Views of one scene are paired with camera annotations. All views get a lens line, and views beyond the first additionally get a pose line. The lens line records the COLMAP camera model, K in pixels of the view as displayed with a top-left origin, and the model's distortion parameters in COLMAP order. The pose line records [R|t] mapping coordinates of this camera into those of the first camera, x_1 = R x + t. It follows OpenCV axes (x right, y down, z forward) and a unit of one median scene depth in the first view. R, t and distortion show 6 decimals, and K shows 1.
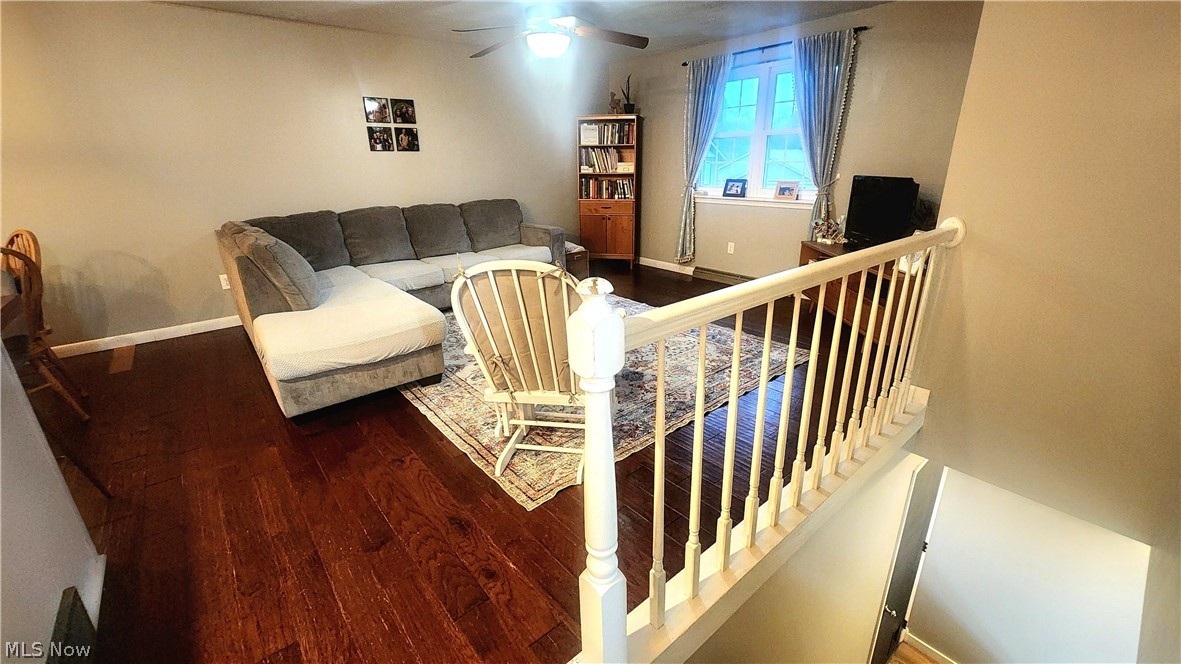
lens RADIAL K [[480.0, 0, 593.8], [0, 480.0, 328.7], [0, 0, 1]] dist [-0.001768, -0.000060]
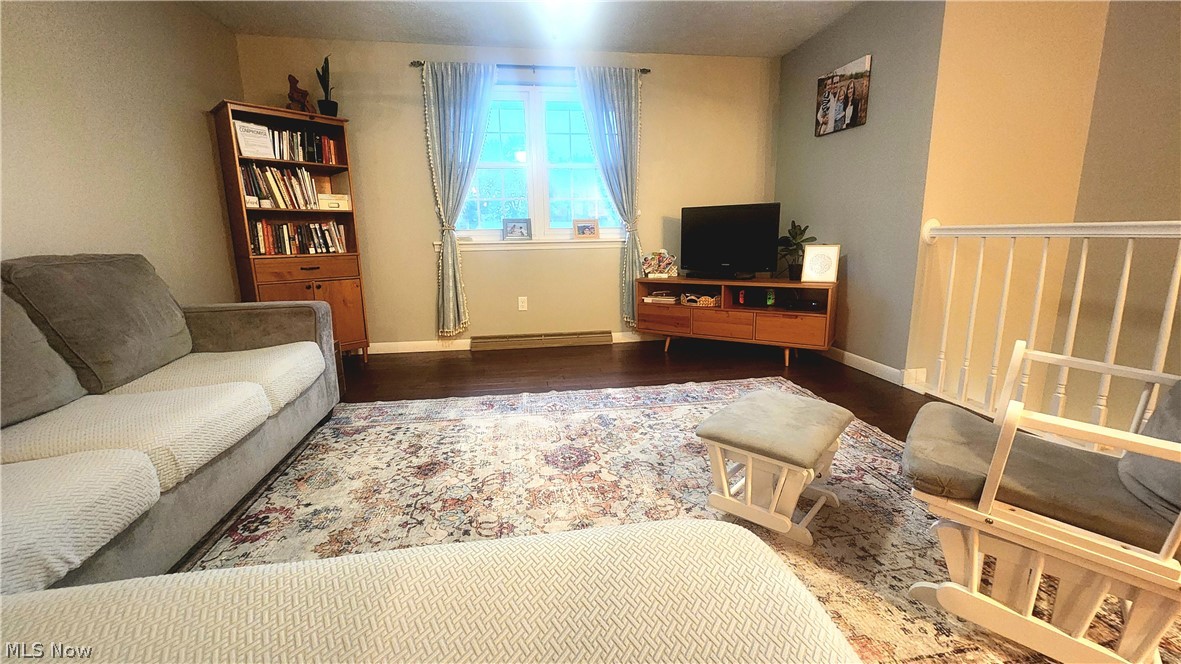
lens RADIAL K [[480.0, 0, 593.8], [0, 480.0, 328.7], [0, 0, 1]] dist [-0.001768, -0.000060]
pose [[0.517917, -0.159778, 0.840377, -0.310934], [0.290402, 0.956900, 0.002961, -0.091341], [-0.804630, 0.242513, 0.541994, 0.459673]]
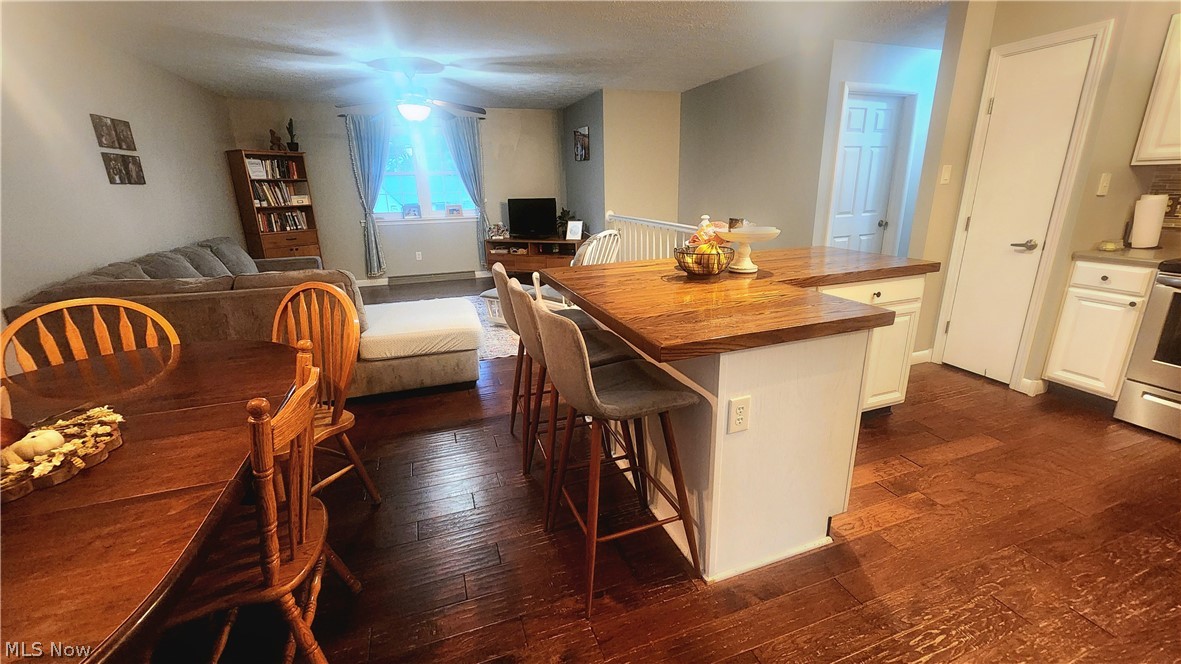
lens RADIAL K [[480.0, 0, 593.8], [0, 480.0, 328.7], [0, 0, 1]] dist [-0.001768, -0.000060]
pose [[0.345450, -0.266094, 0.899921, -0.767191], [0.322922, 0.934100, 0.152241, -0.022548], [-0.881127, 0.238013, 0.408613, 0.063269]]
